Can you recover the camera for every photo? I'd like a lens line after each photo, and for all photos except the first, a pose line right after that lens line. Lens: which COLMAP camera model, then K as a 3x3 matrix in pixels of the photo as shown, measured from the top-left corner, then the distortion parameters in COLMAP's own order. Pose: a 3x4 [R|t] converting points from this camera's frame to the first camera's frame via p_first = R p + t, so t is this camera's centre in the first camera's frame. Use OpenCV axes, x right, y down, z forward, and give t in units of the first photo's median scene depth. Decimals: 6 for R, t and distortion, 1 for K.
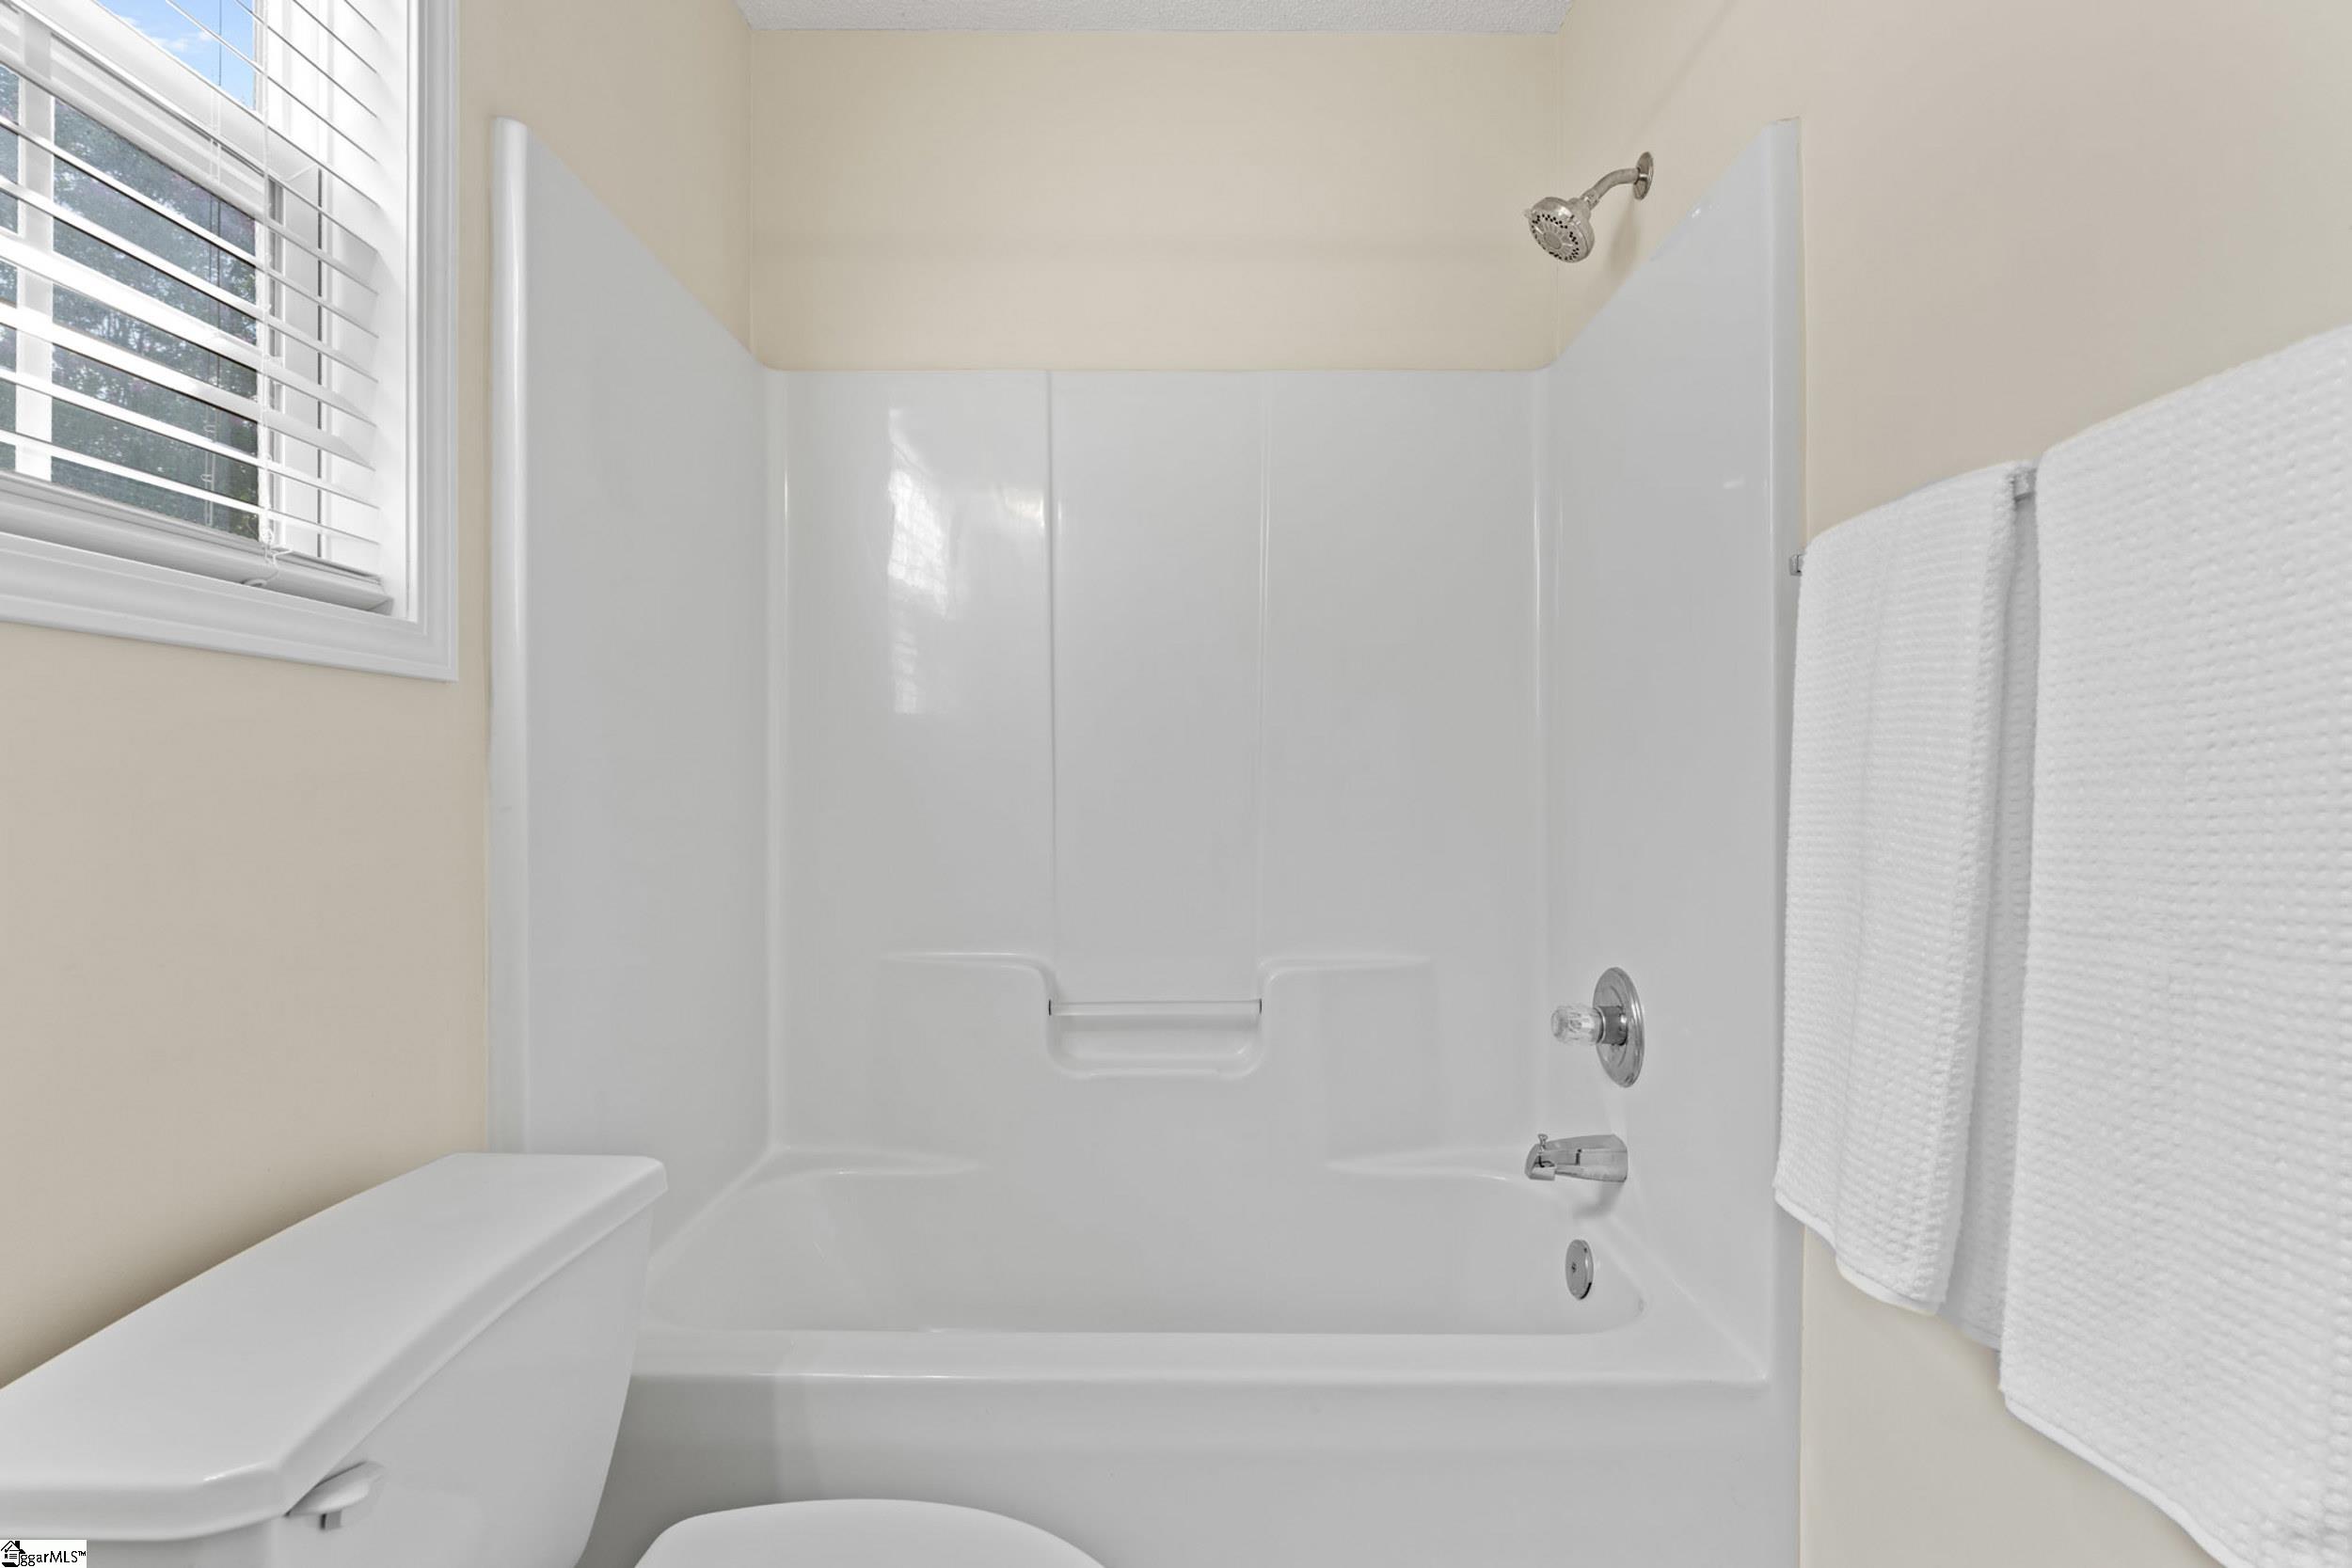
lens RADIAL K [[1092.9, 0, 1157.3], [0, 1092.9, 788.0], [0, 0, 1]] dist [0.001680, -0.000642]
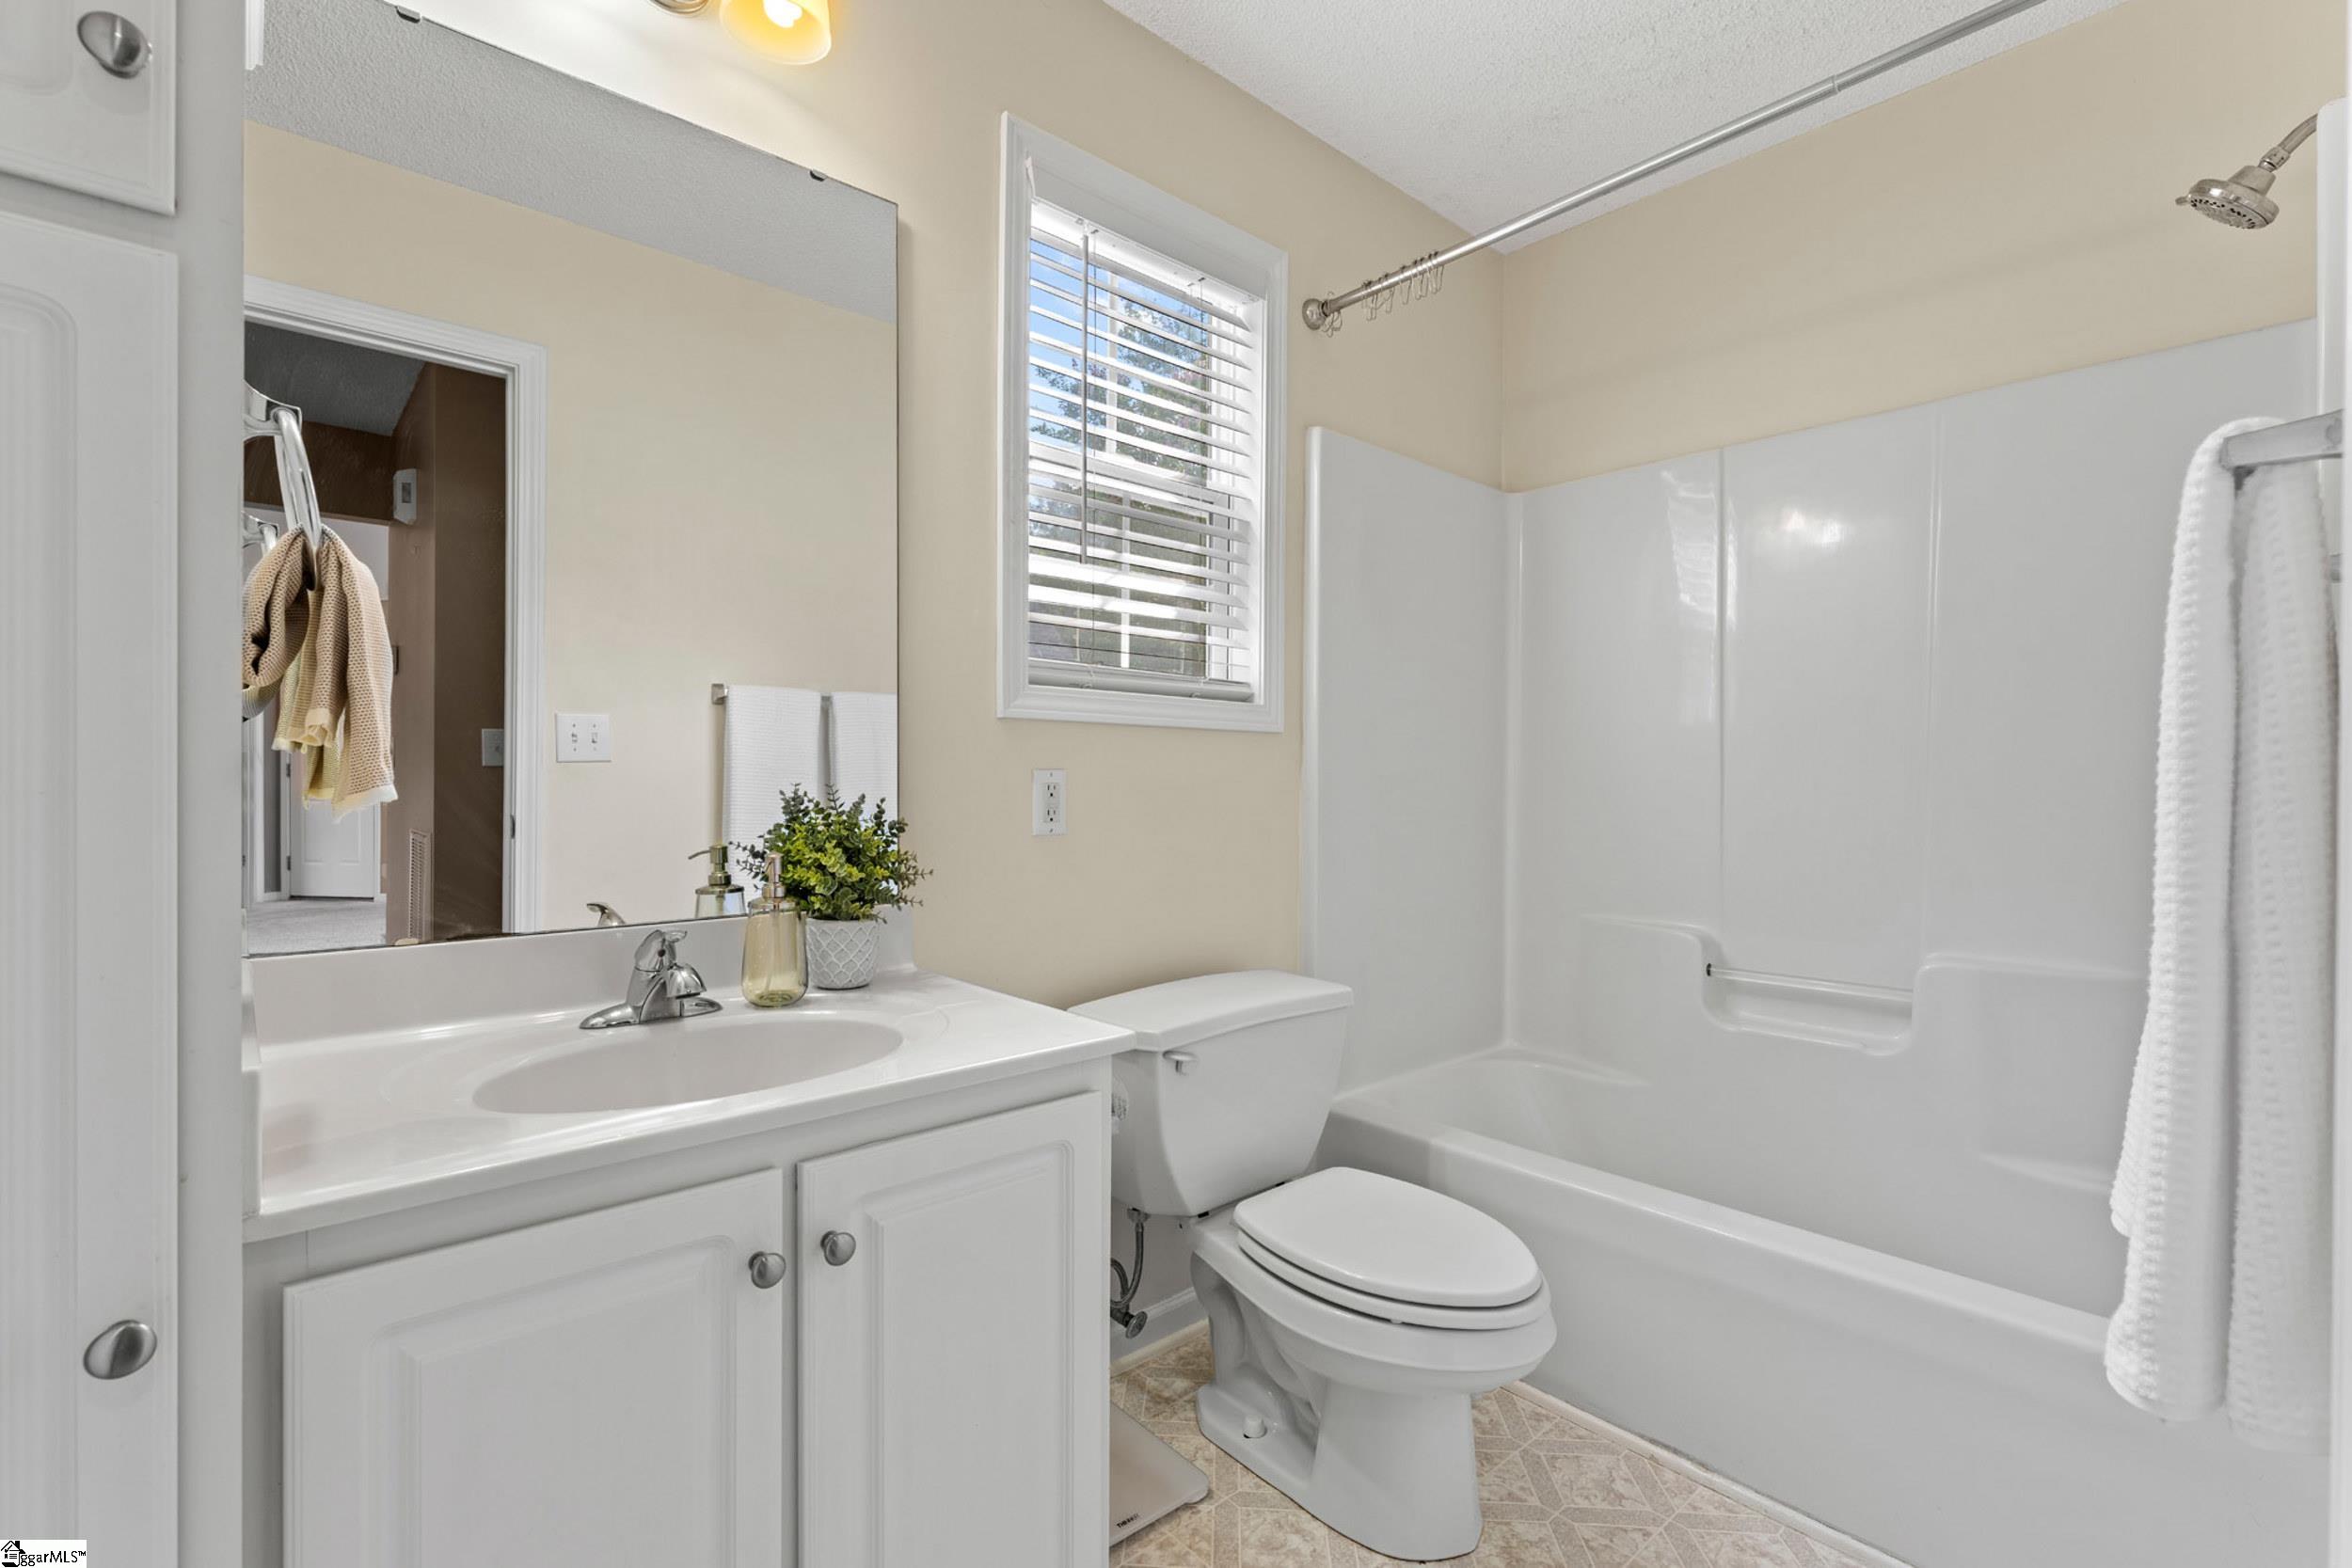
lens RADIAL K [[1026.8, 0, 1184.6], [0, 1026.8, 790.2], [0, 0, 1]] dist [-0.001161, -0.000069]
pose [[0.677293, 0.013406, -0.735591, 0.419885], [-0.009746, 0.999910, 0.009249, -0.007129], [0.735649, 0.000905, 0.677363, -0.260923]]
